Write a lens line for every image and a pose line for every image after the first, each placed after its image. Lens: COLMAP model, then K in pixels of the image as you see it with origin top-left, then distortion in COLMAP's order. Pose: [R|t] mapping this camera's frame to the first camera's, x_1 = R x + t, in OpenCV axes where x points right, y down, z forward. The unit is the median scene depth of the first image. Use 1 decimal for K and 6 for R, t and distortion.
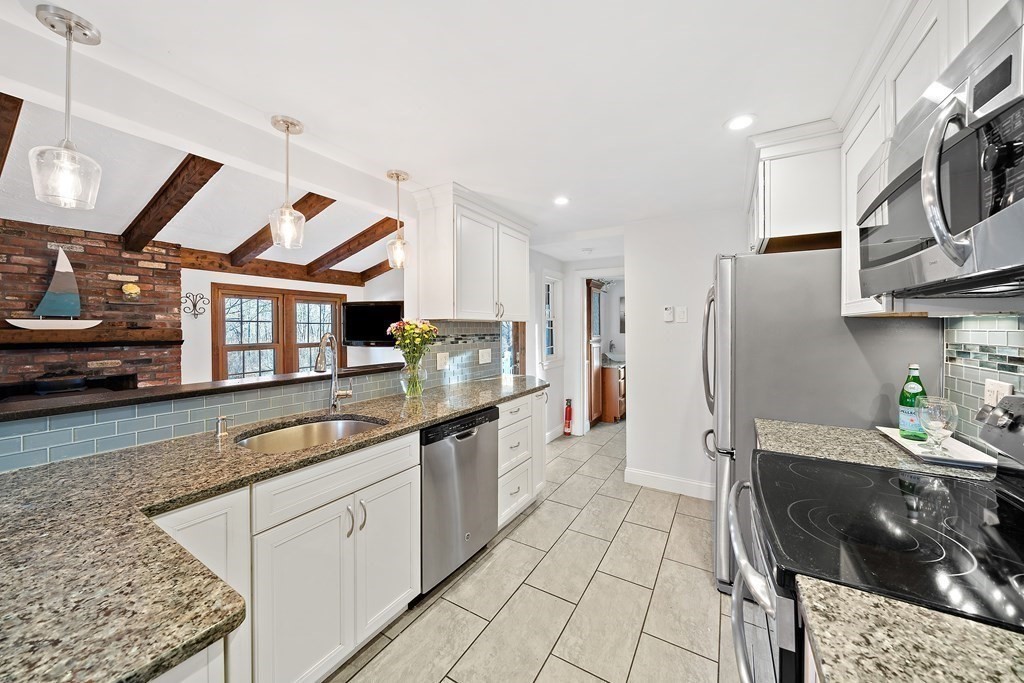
lens RADIAL K [[353.1, 0, 515.6], [0, 353.1, 332.1], [0, 0, 1]] dist [-0.002265, -0.000200]
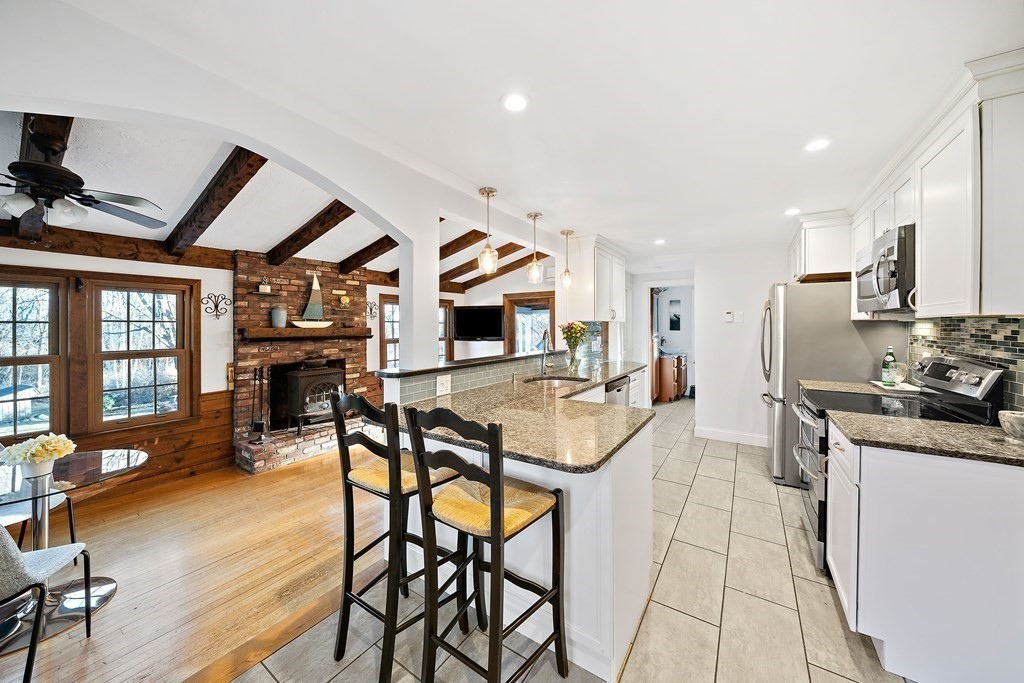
lens RADIAL K [[353.1, 0, 509.3], [0, 353.1, 332.4], [0, 0, 1]] dist [-0.002265, -0.000200]
pose [[0.998665, -0.000386, -0.051657, -0.380465], [0.000751, 0.999975, 0.007047, 0.001892], [0.051653, -0.007076, 0.998640, -0.466716]]
